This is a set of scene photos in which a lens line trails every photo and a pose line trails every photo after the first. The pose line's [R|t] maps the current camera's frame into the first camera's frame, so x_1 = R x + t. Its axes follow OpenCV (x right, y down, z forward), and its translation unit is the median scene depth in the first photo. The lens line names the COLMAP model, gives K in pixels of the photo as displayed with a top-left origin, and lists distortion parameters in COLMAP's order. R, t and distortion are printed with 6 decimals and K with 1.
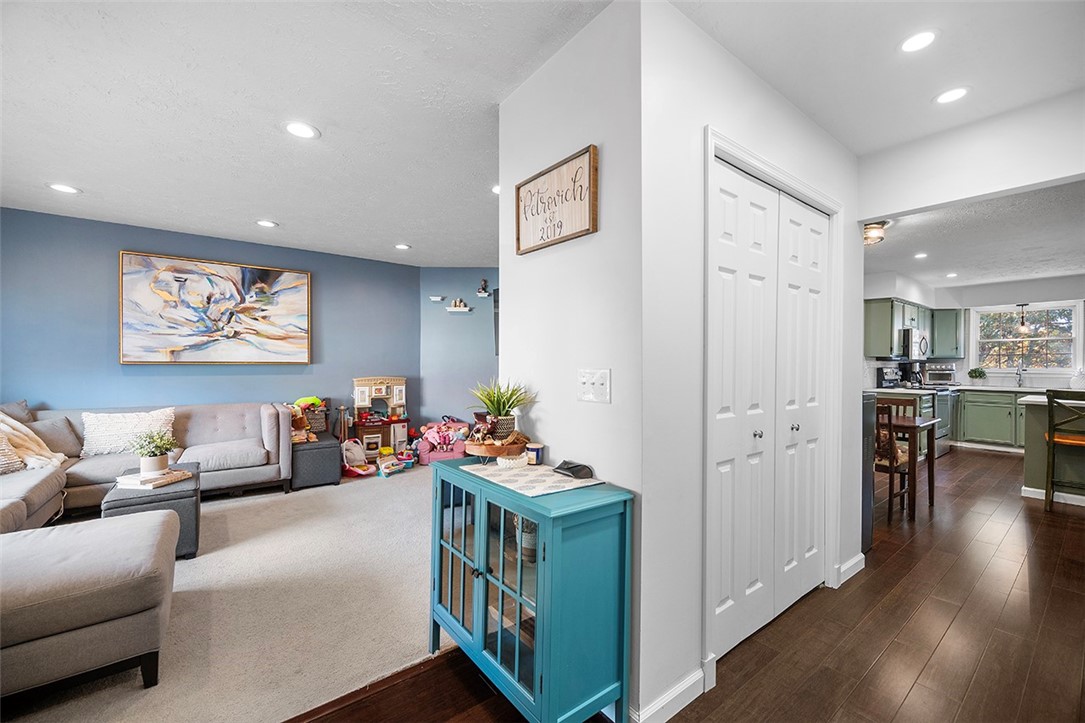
lens RADIAL K [[430.4, 0, 536.5], [0, 430.4, 364.9], [0, 0, 1]] dist [0.002602, -0.000720]
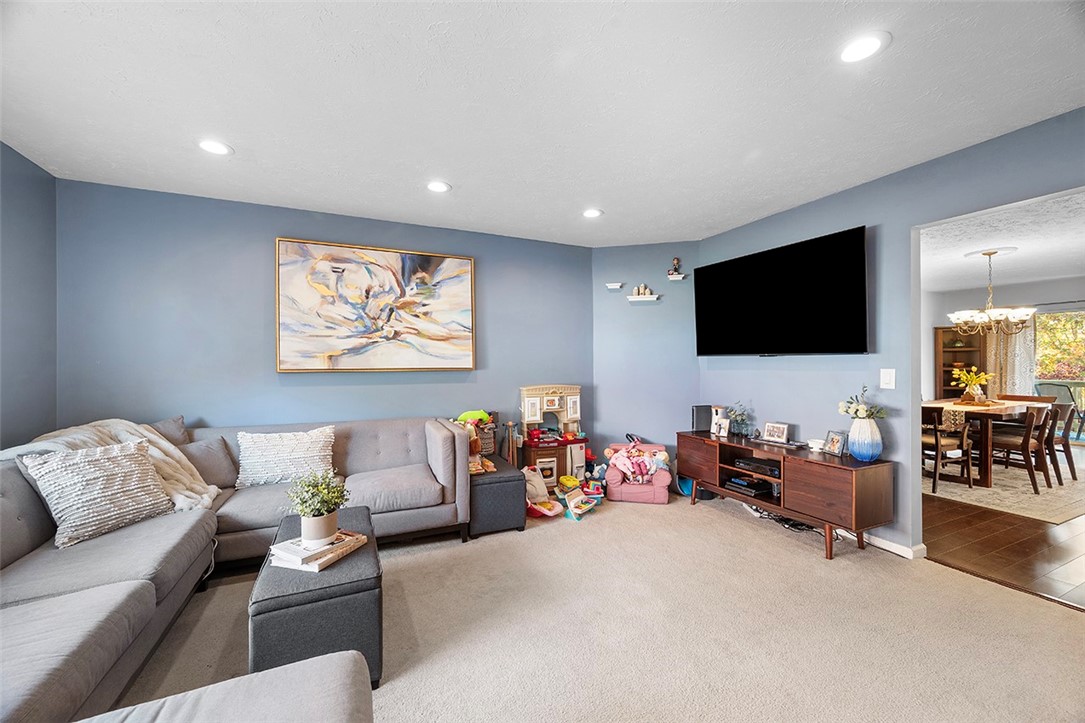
lens RADIAL K [[430.4, 0, 546.0], [0, 430.4, 365.6], [0, 0, 1]] dist [0.002602, -0.000720]
pose [[0.976950, -0.012159, -0.213123, -0.258088], [0.010655, 0.999910, -0.008204, -0.002636], [0.213203, 0.005744, 0.976991, 0.273601]]
